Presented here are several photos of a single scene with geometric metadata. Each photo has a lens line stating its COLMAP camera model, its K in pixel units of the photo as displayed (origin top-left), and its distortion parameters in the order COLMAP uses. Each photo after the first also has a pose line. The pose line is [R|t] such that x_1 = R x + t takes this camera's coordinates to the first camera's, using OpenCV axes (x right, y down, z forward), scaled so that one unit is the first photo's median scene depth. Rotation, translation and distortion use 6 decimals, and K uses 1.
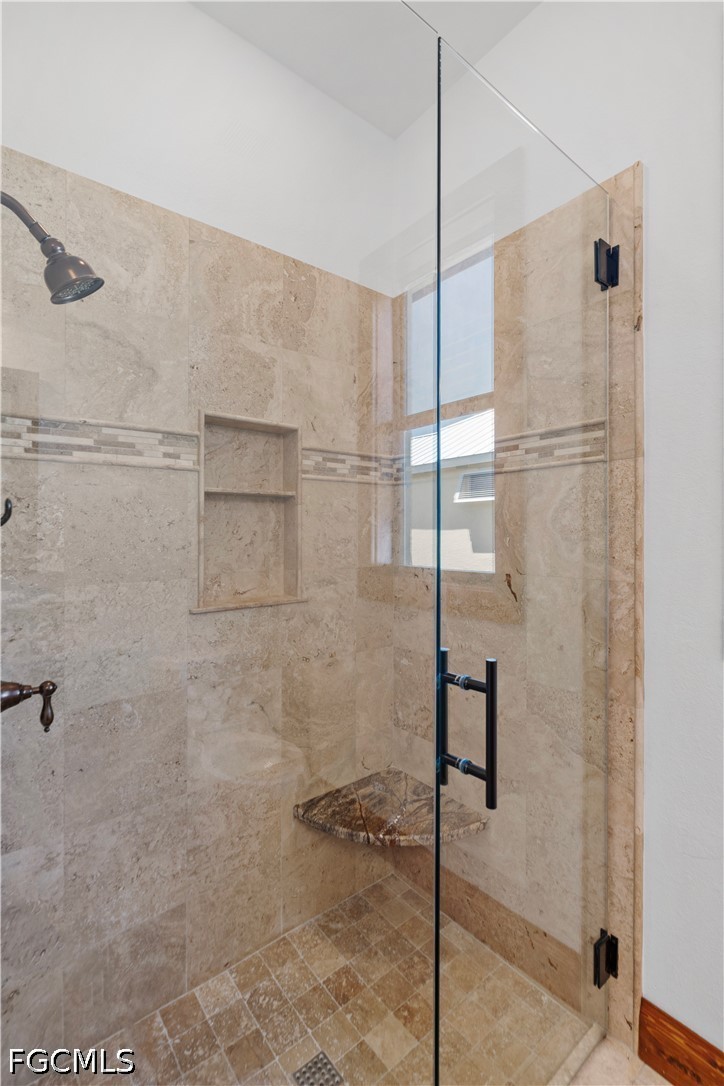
lens RADIAL K [[492.7, 0, 364.1], [0, 492.7, 534.6], [0, 0, 1]] dist [-0.005043, 0.001301]
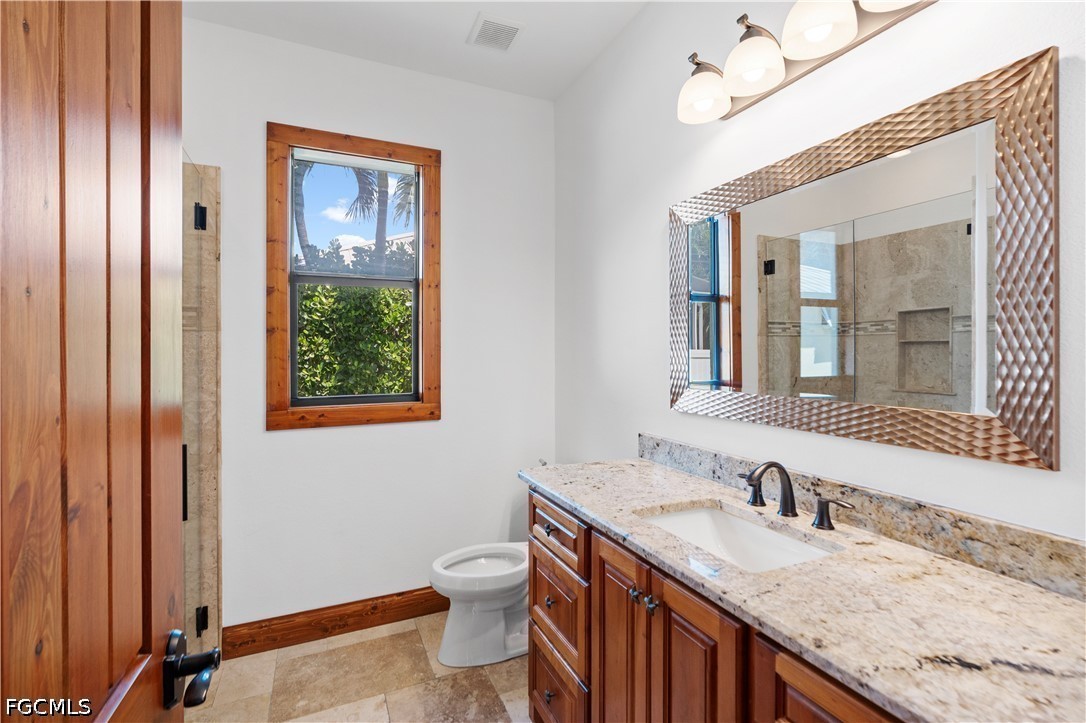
lens RADIAL K [[492.7, 0, 540.1], [0, 492.7, 355.1], [0, 0, 1]] dist [-0.005043, 0.001301]
pose [[0.253708, -0.000837, 0.967281, -0.868824], [0.000995, 0.999999, 0.000604, -0.067315], [-0.967280, 0.000810, 0.253708, -0.584841]]
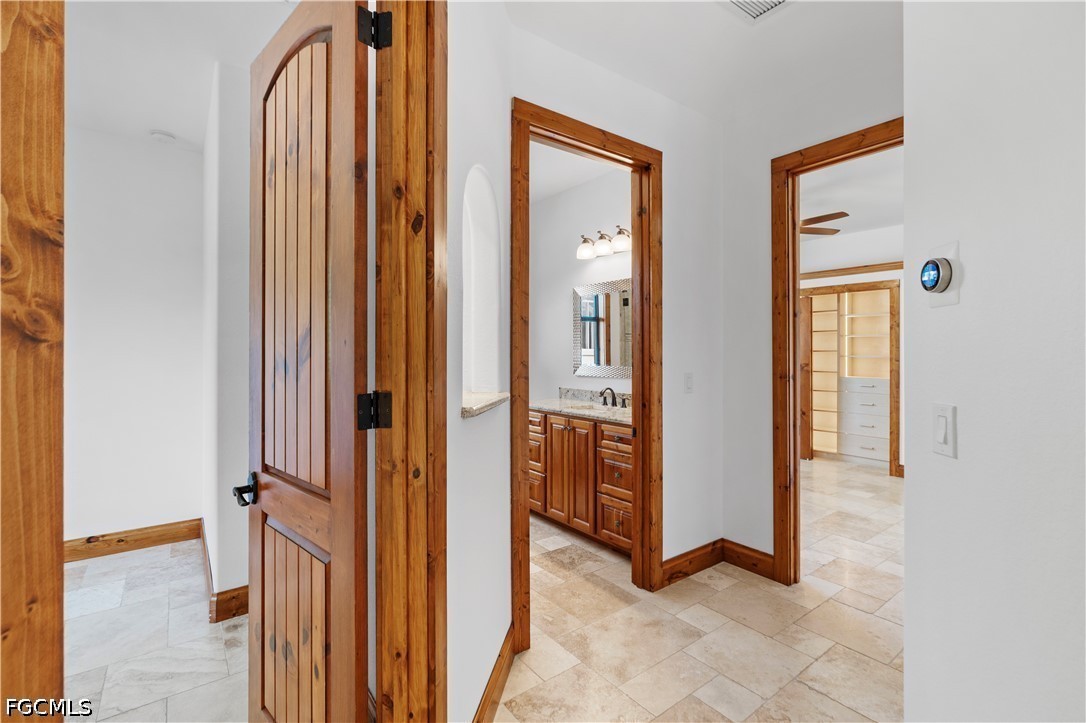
lens RADIAL K [[492.7, 0, 546.9], [0, 492.7, 349.9], [0, 0, 1]] dist [-0.005043, 0.001301]
pose [[0.036427, 0.006247, 0.999317, -2.697889], [0.000846, 0.999980, -0.006282, -0.056270], [-0.999336, 0.001074, 0.036421, -0.529515]]
